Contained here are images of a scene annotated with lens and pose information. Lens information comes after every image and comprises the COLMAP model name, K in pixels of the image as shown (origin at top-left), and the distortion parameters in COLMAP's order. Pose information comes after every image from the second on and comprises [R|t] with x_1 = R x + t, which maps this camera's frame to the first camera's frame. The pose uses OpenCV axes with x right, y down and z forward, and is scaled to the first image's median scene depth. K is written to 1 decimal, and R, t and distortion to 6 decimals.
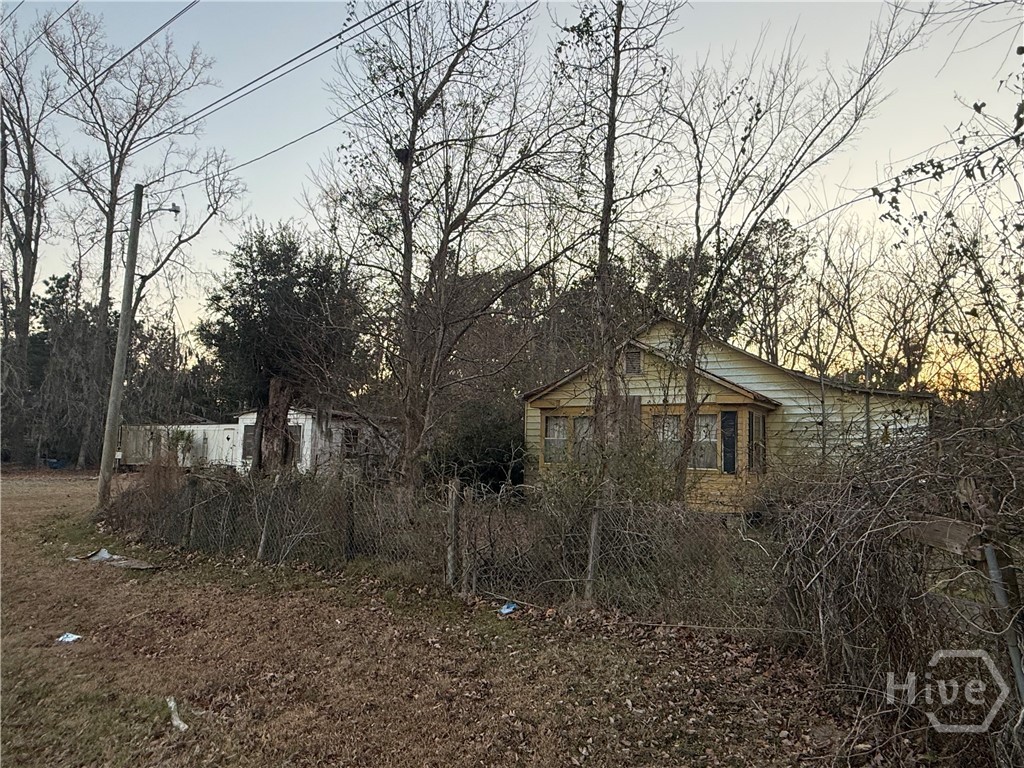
lens RADIAL K [[628.3, 0, 507.2], [0, 628.3, 386.5], [0, 0, 1]] dist [-0.006275, -0.001085]
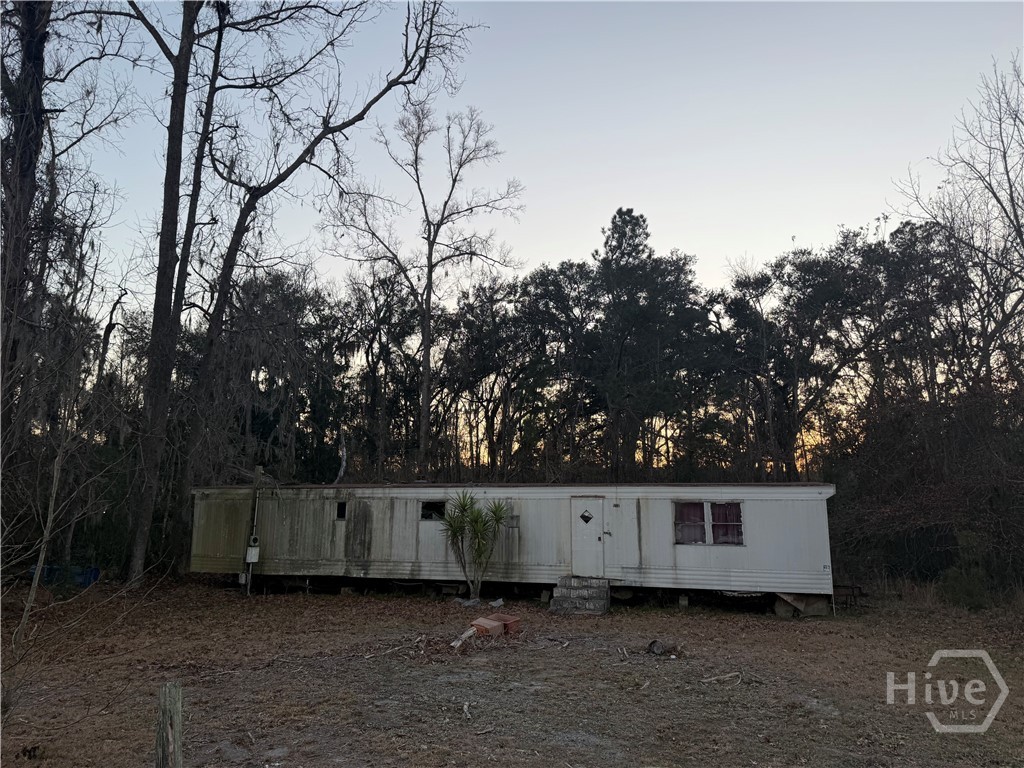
lens RADIAL K [[711.7, 0, 518.7], [0, 711.7, 386.9], [0, 0, 1]] dist [0.084067, -0.100701]
pose [[0.976276, 0.026936, 0.214846, -0.494288], [-0.014556, 0.998152, -0.059002, 0.014528], [-0.216038, 0.054475, 0.974864, 0.399140]]
